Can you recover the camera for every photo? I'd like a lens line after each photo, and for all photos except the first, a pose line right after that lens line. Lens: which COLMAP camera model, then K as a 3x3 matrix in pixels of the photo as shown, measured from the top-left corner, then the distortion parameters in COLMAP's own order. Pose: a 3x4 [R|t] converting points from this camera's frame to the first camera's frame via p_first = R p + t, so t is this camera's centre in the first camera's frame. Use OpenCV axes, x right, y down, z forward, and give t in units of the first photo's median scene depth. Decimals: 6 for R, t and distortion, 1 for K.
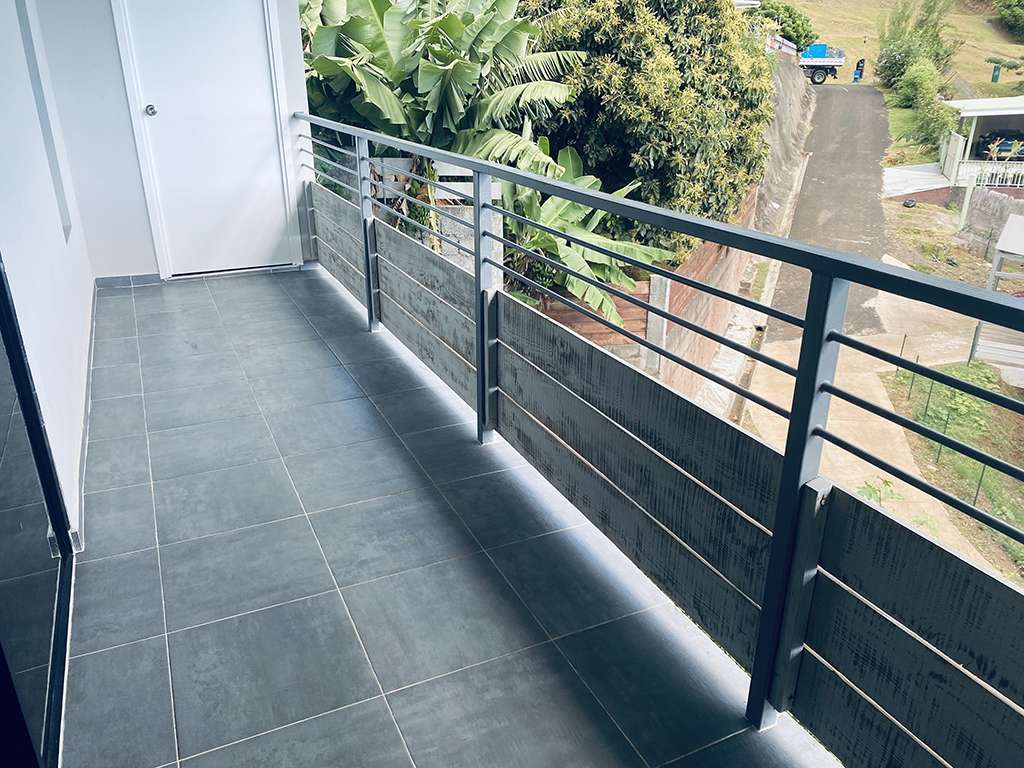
lens RADIAL K [[771.6, 0, 507.2], [0, 771.6, 392.1], [0, 0, 1]] dist [0.009816, -0.020862]
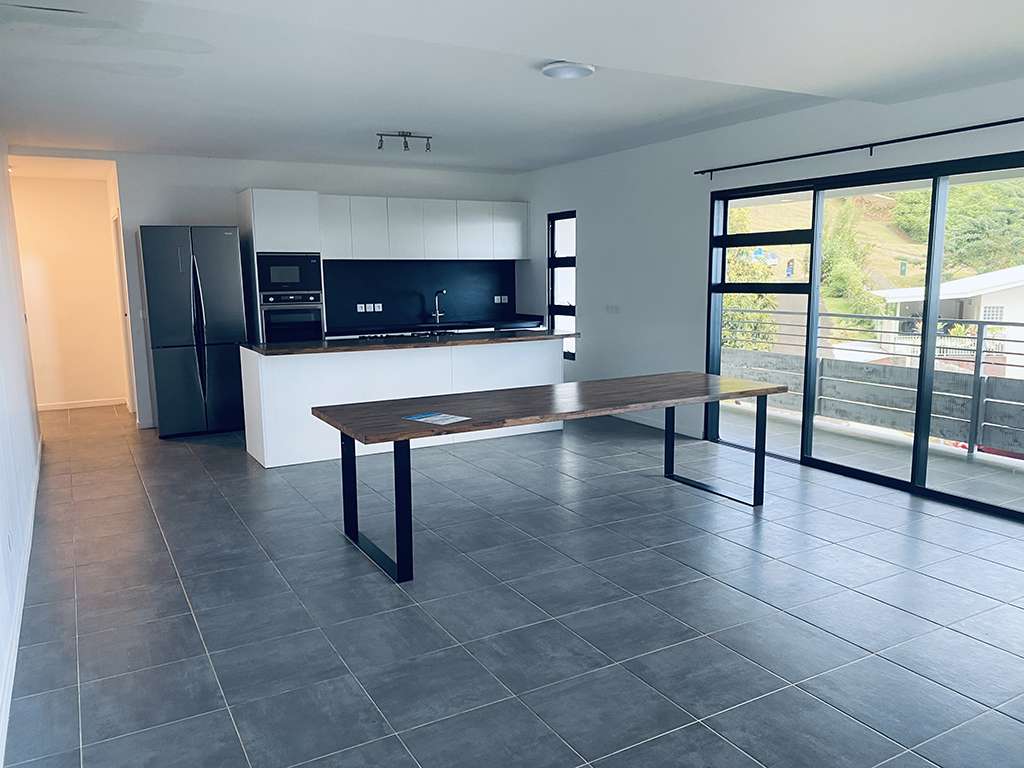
lens RADIAL K [[771.6, 0, 507.4], [0, 771.6, 396.7], [0, 0, 1]] dist [0.009816, -0.020862]
pose [[0.997297, -0.028580, 0.067697, -0.072073], [0.043584, 0.971785, -0.231808, 0.031924], [-0.059162, 0.234132, 0.970403, -0.083889]]
